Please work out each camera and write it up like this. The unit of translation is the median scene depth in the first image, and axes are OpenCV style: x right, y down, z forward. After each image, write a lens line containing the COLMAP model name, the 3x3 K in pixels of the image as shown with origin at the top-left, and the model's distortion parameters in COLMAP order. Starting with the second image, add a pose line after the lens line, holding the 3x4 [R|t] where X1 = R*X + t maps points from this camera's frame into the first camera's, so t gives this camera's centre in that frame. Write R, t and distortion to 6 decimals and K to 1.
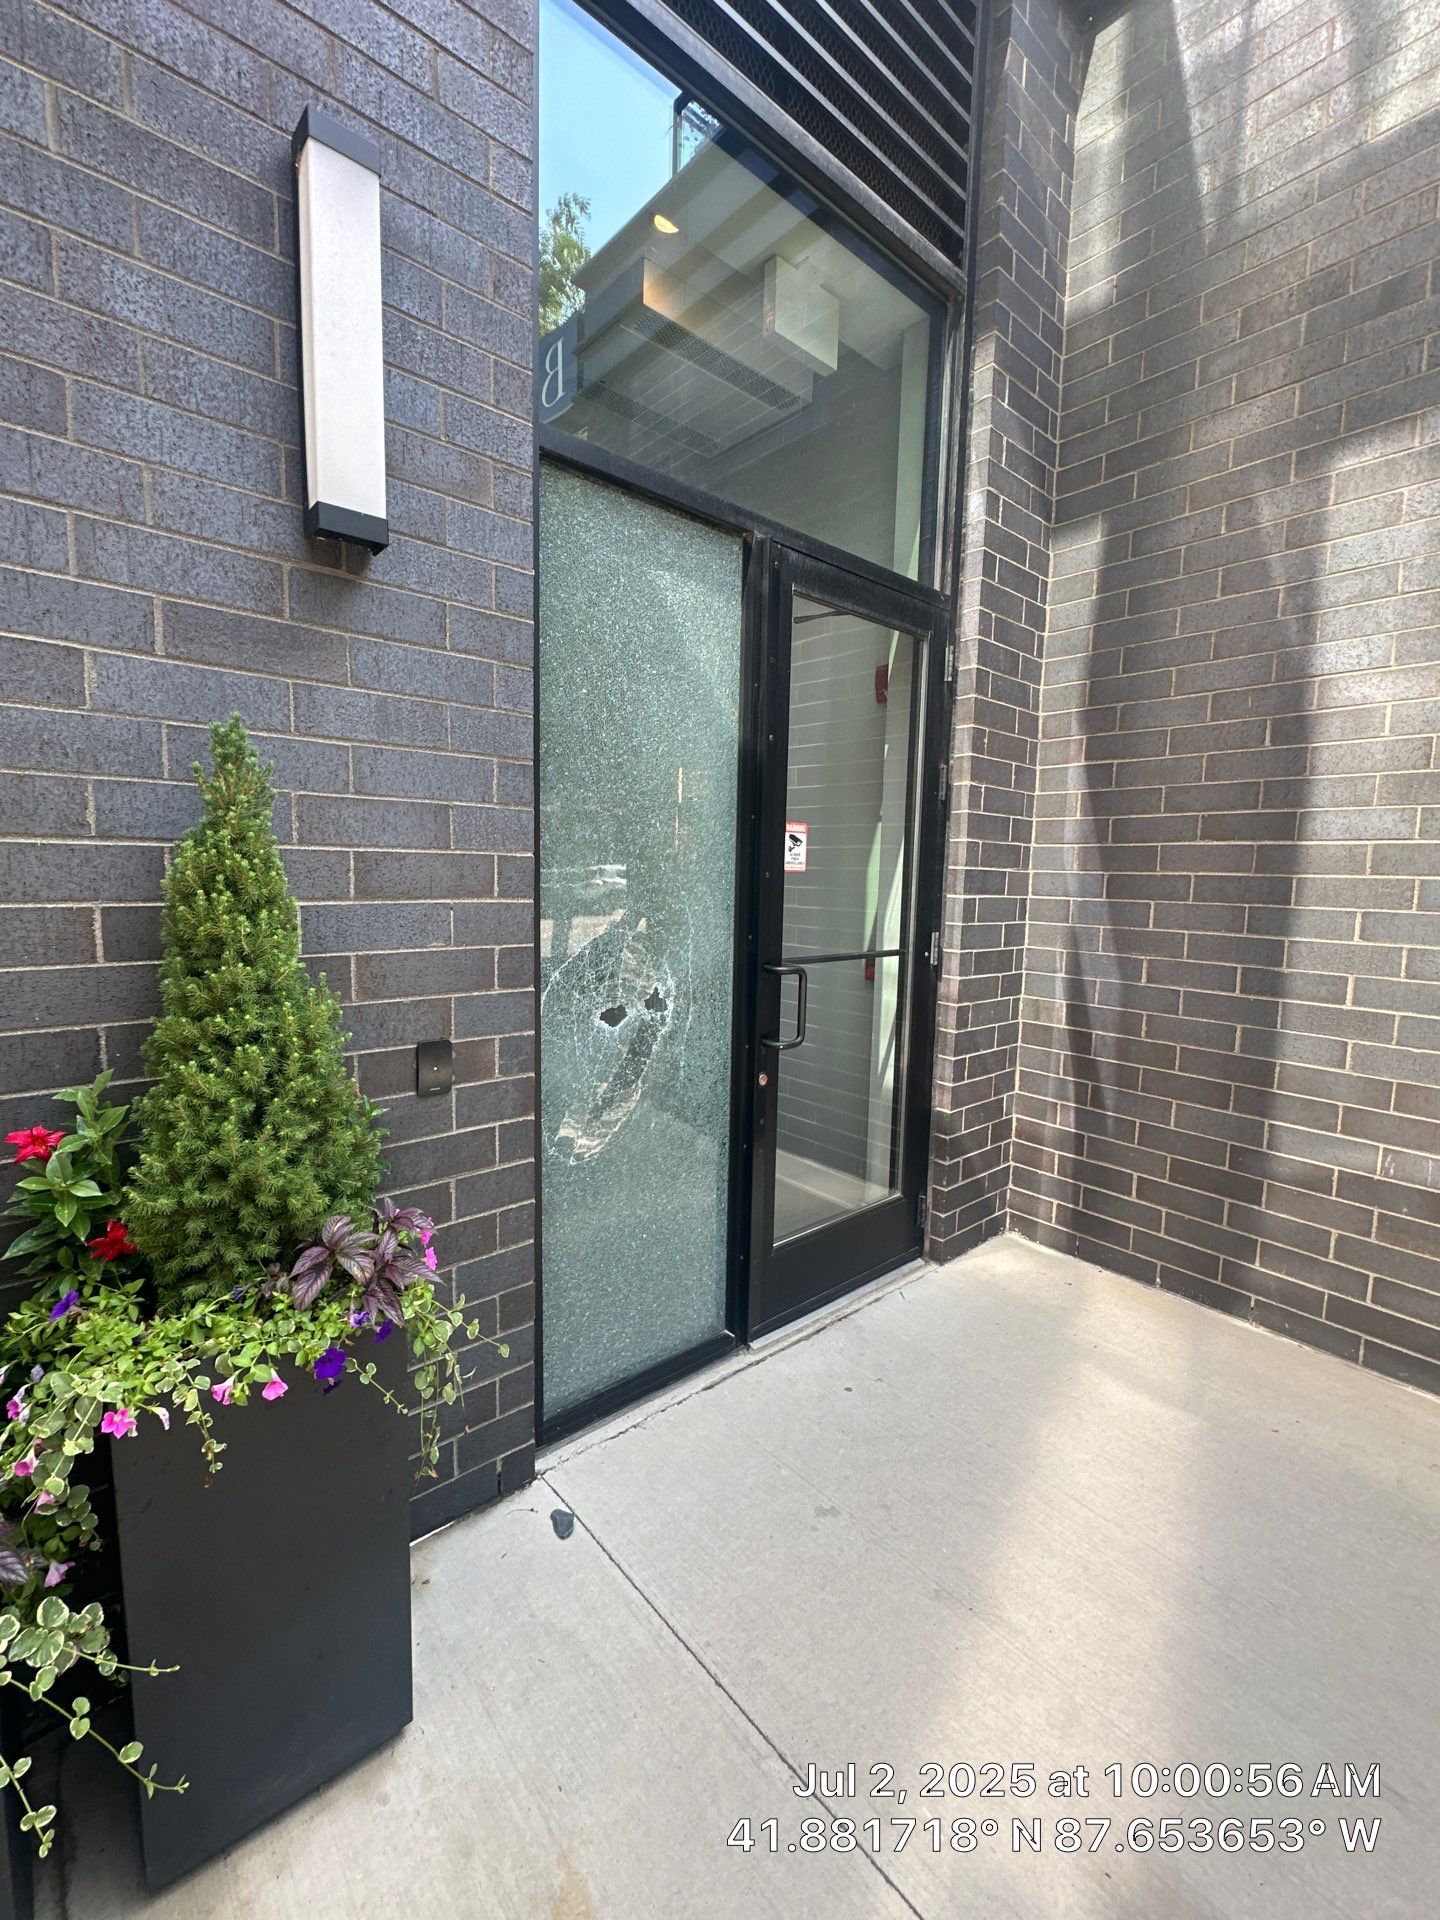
lens RADIAL K [[808.1, 0, 716.7], [0, 808.1, 974.4], [0, 0, 1]] dist [-0.021989, -0.000534]
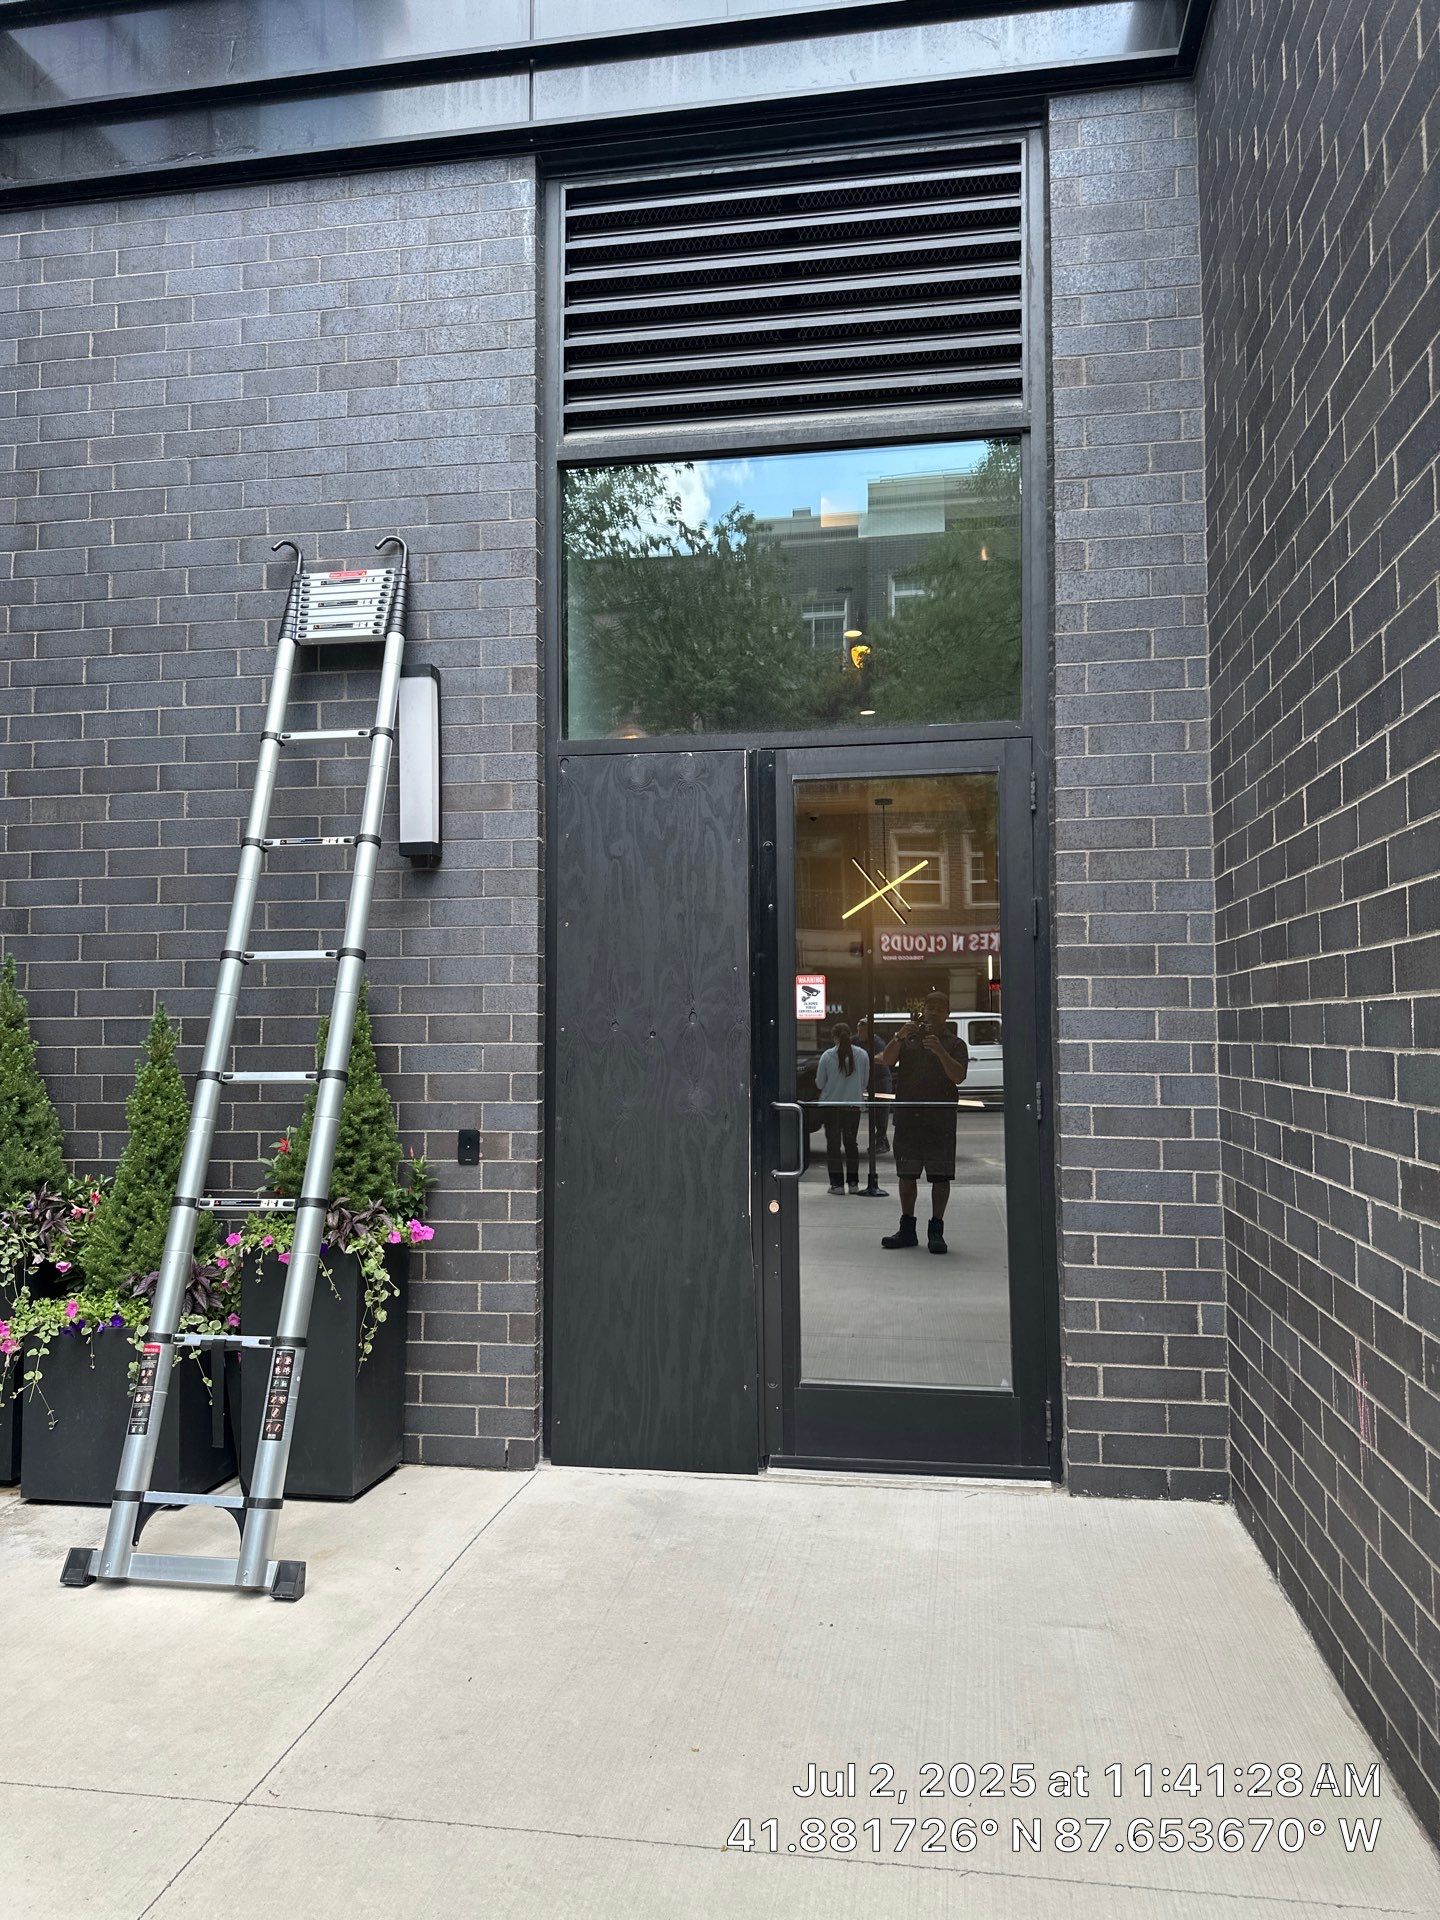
lens RADIAL K [[1380.3, 0, 722.8], [0, 1380.3, 955.5], [0, 0, 1]] dist [-0.000970, -0.000925]
pose [[0.641533, -0.068084, -0.764068, 1.482556], [-0.077685, 0.985166, -0.153012, 0.085300], [0.763152, 0.157518, 0.626727, -0.285092]]
